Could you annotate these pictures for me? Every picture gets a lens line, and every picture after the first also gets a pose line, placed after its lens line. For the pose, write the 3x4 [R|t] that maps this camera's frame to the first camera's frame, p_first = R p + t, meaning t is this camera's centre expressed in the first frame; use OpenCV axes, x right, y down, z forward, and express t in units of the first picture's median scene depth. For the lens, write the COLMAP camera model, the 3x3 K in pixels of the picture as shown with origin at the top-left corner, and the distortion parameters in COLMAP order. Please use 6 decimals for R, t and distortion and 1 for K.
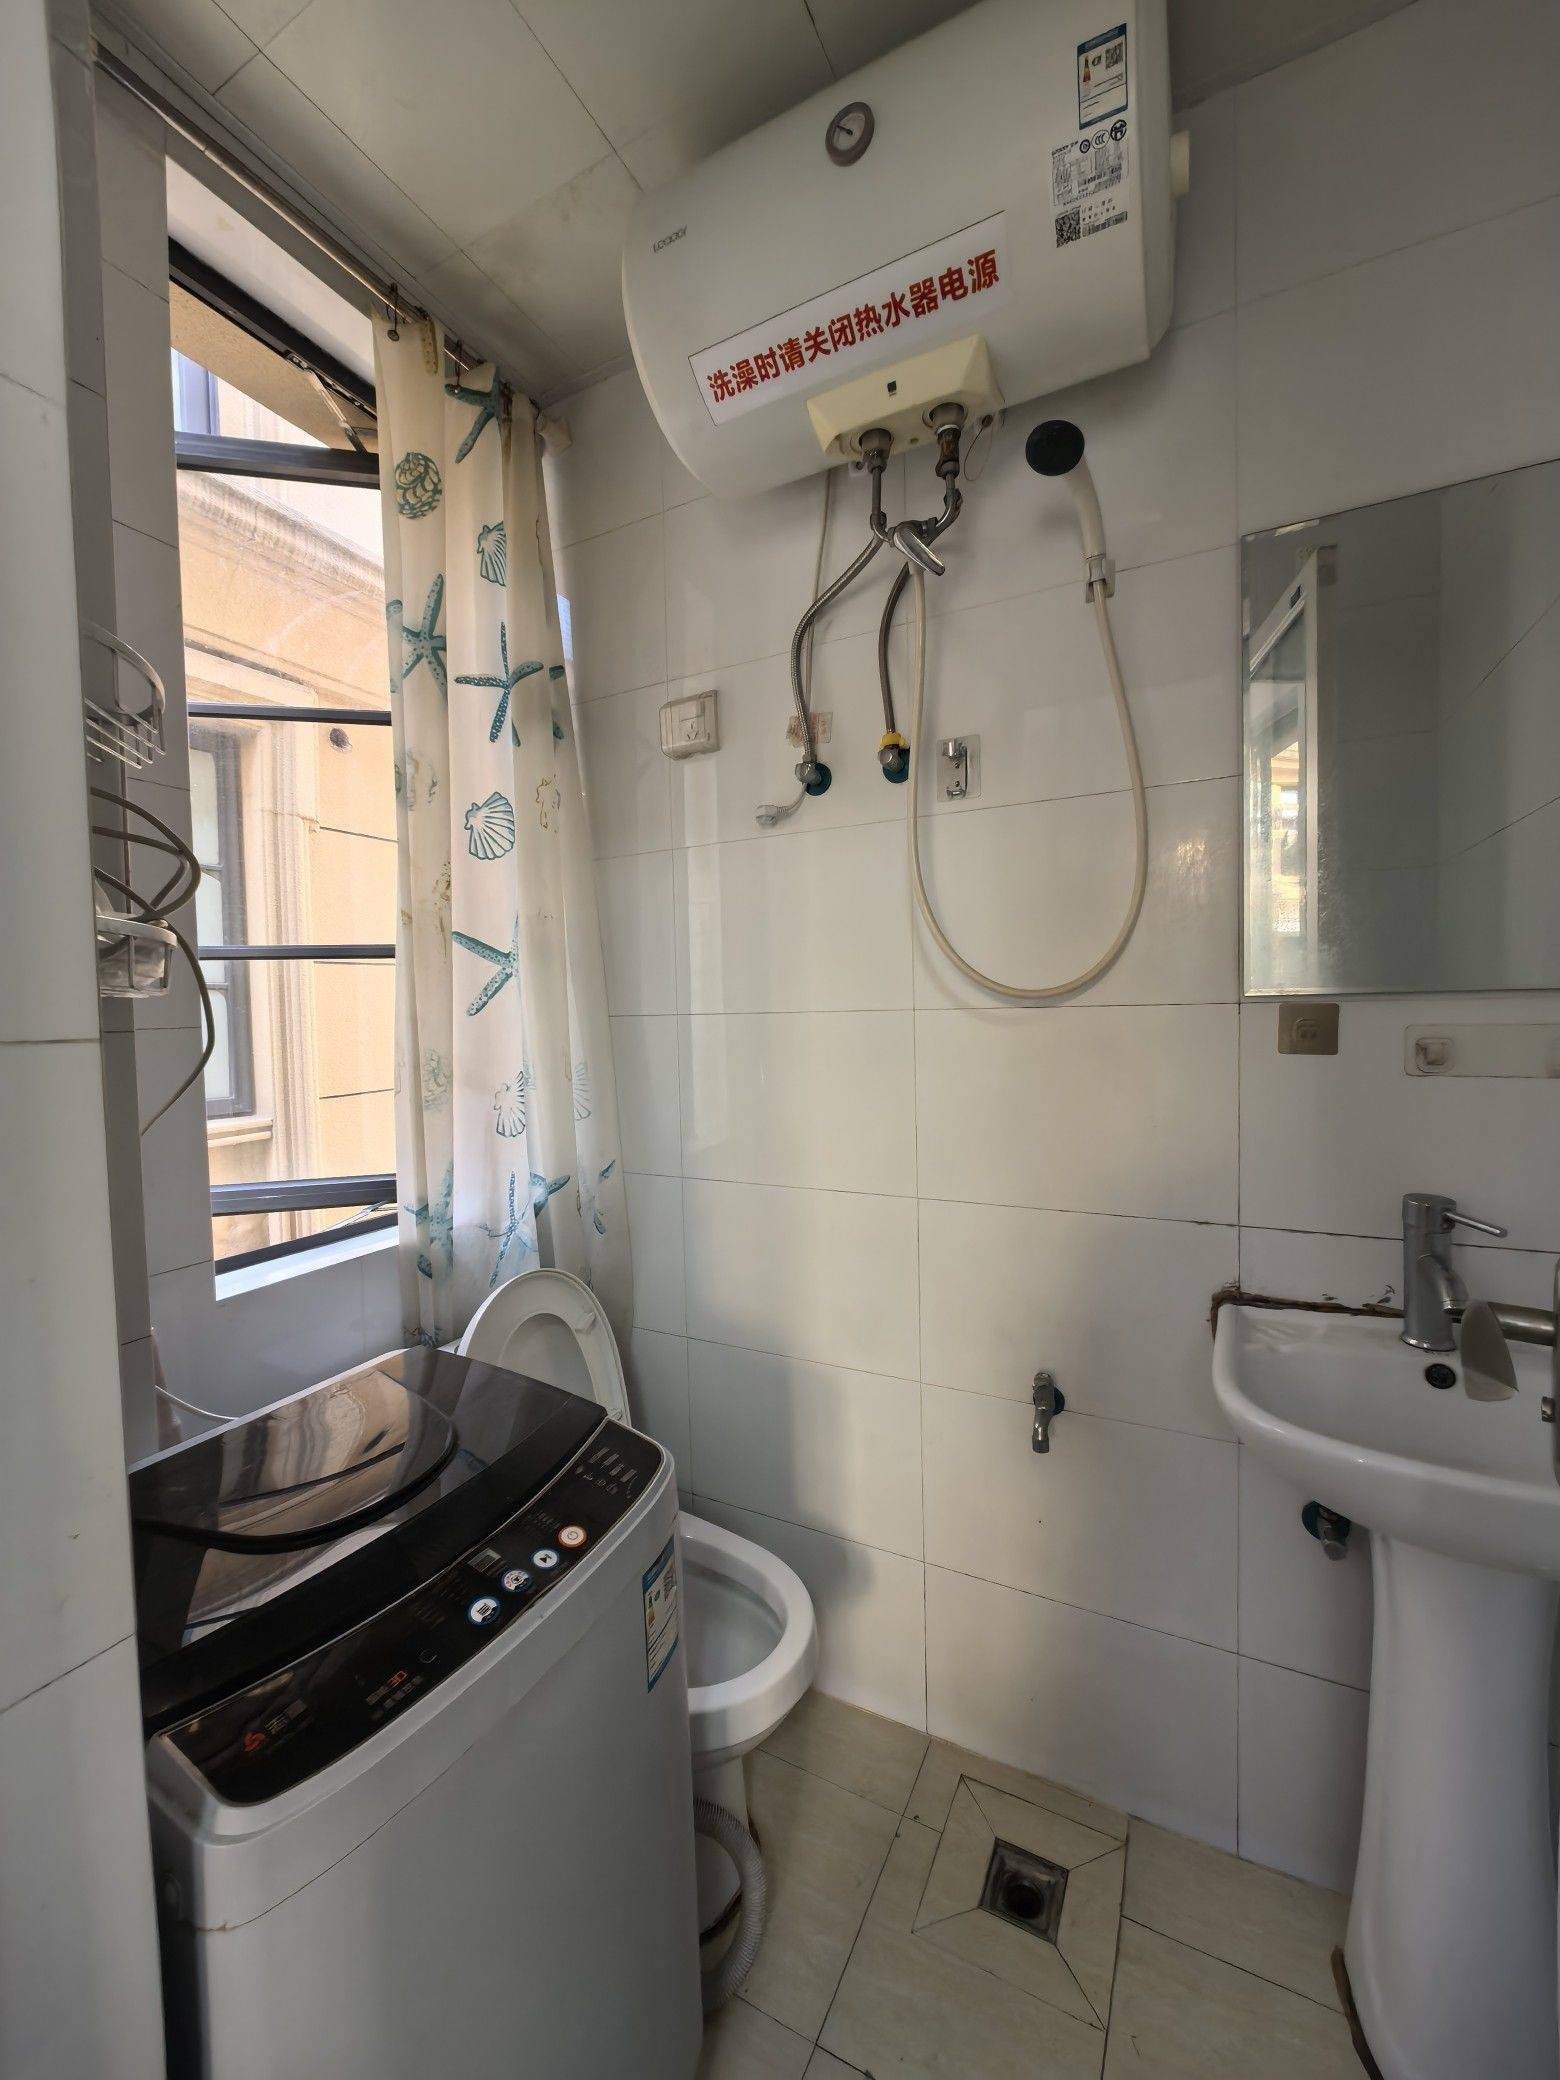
lens RADIAL K [[810.8, 0, 779.4], [0, 810.8, 1039.8], [0, 0, 1]] dist [-0.000169, -0.000020]
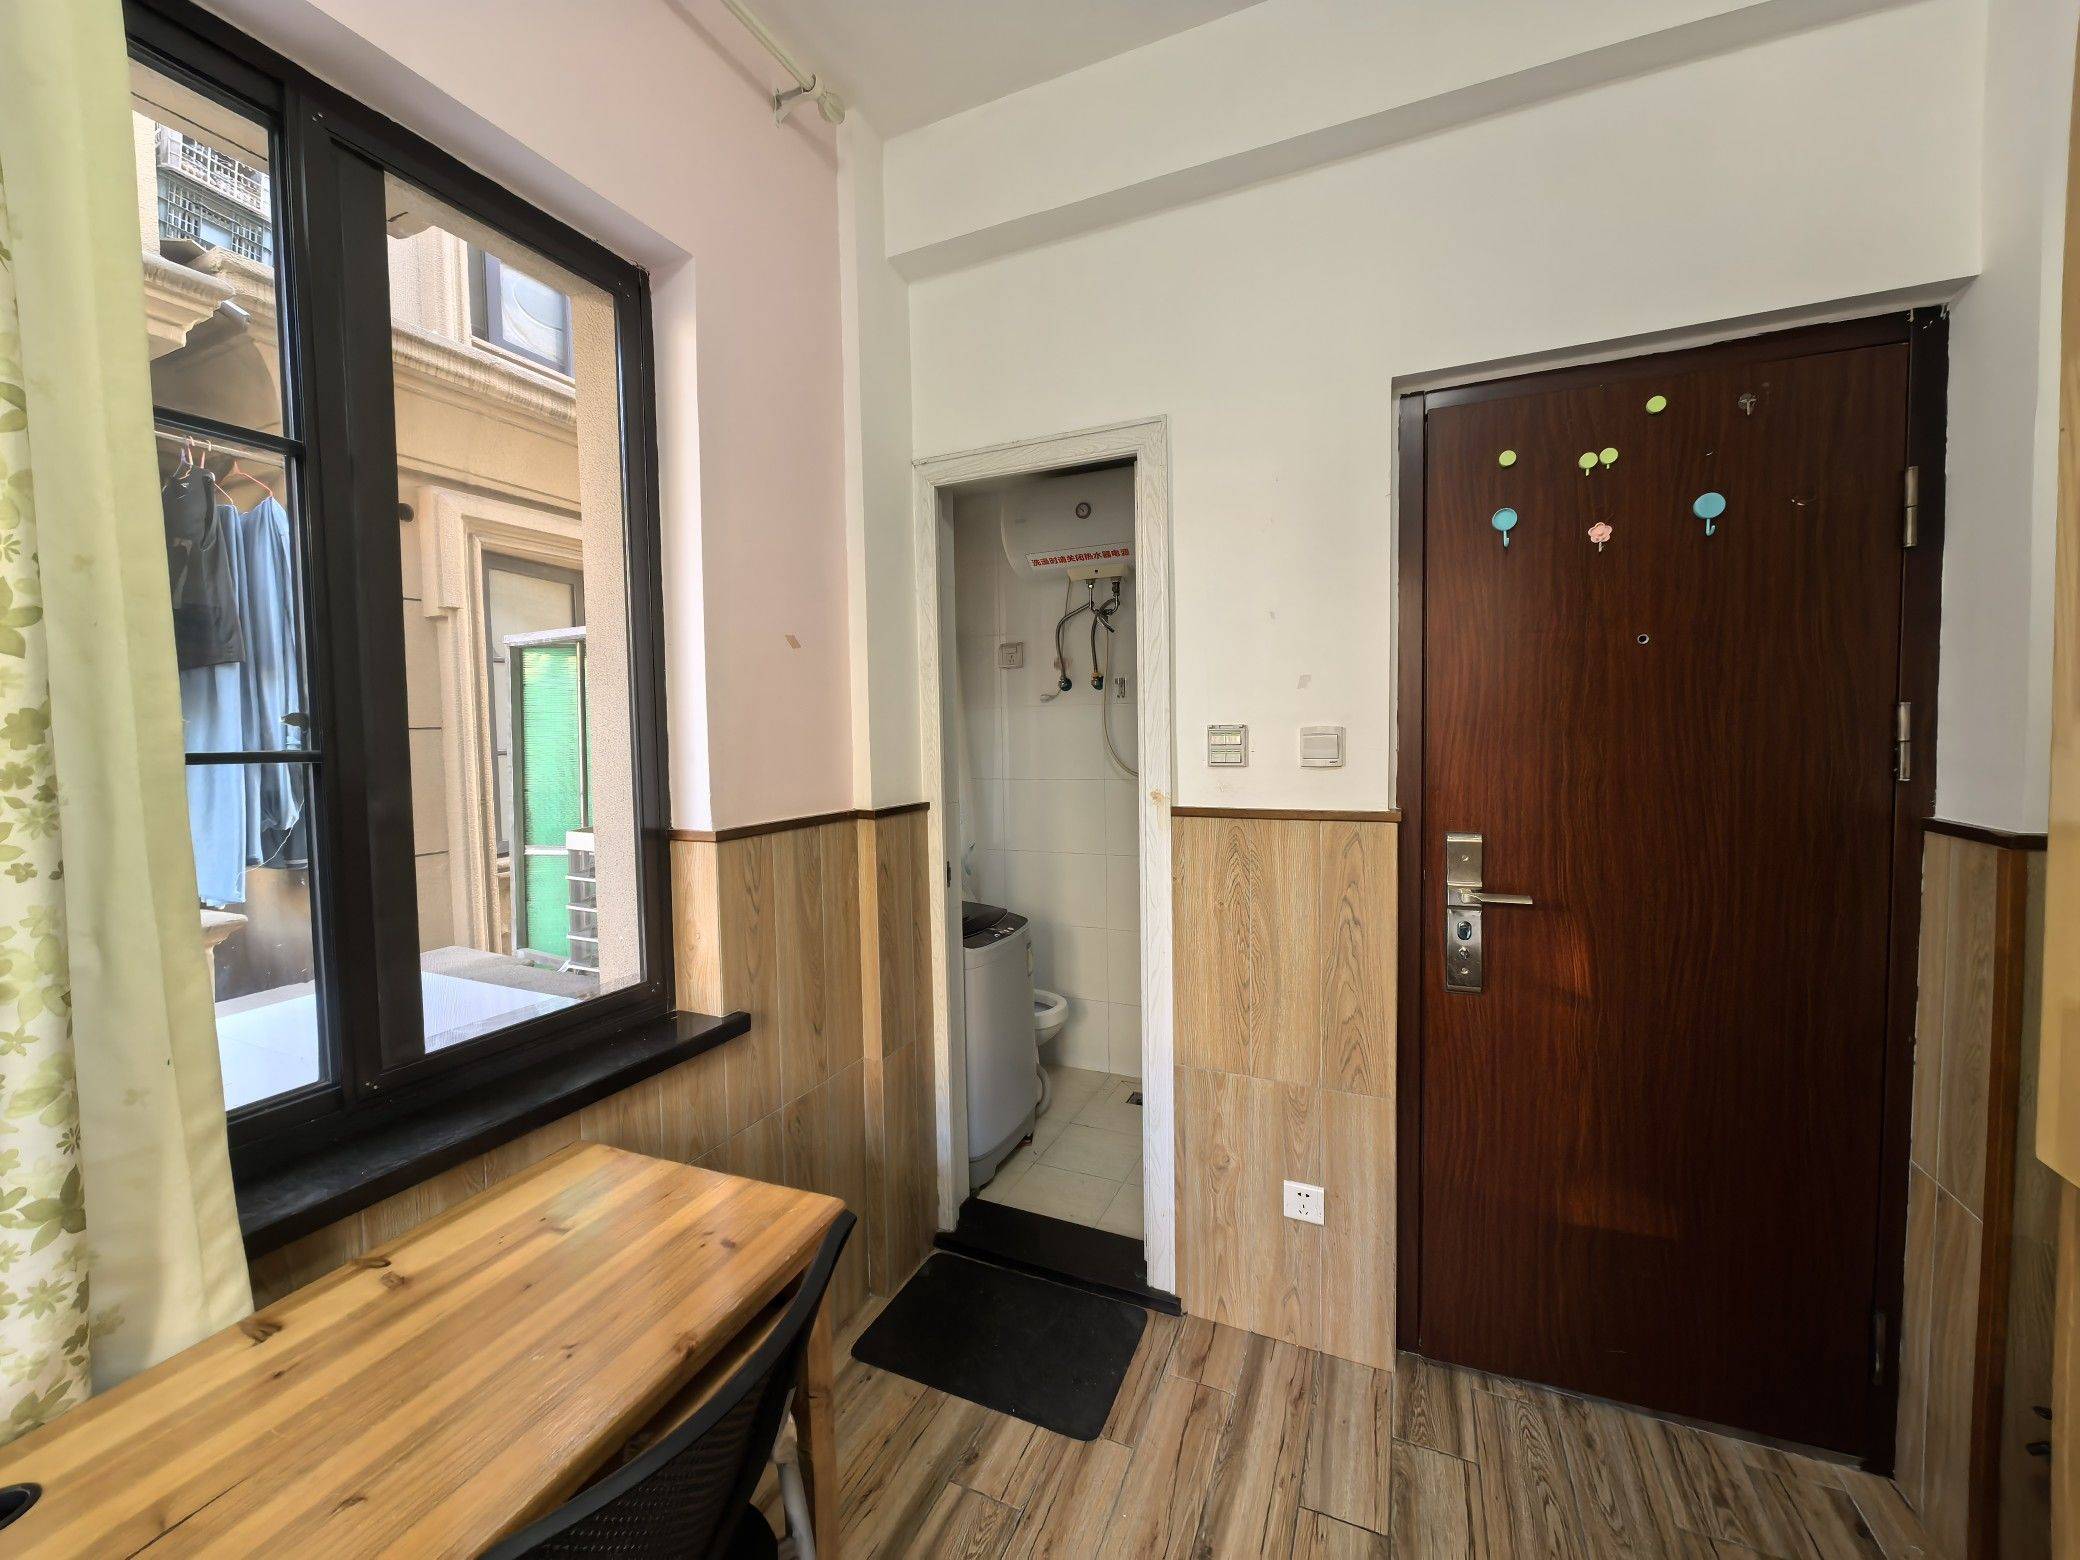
lens RADIAL K [[810.8, 0, 1037.8], [0, 810.8, 772.8], [0, 0, 1]] dist [-0.000169, -0.000020]
pose [[0.997259, -0.005651, 0.073771, -0.299672], [0.005088, 0.999956, 0.007818, -0.096210], [-0.073812, -0.007421, 0.997245, -1.964127]]
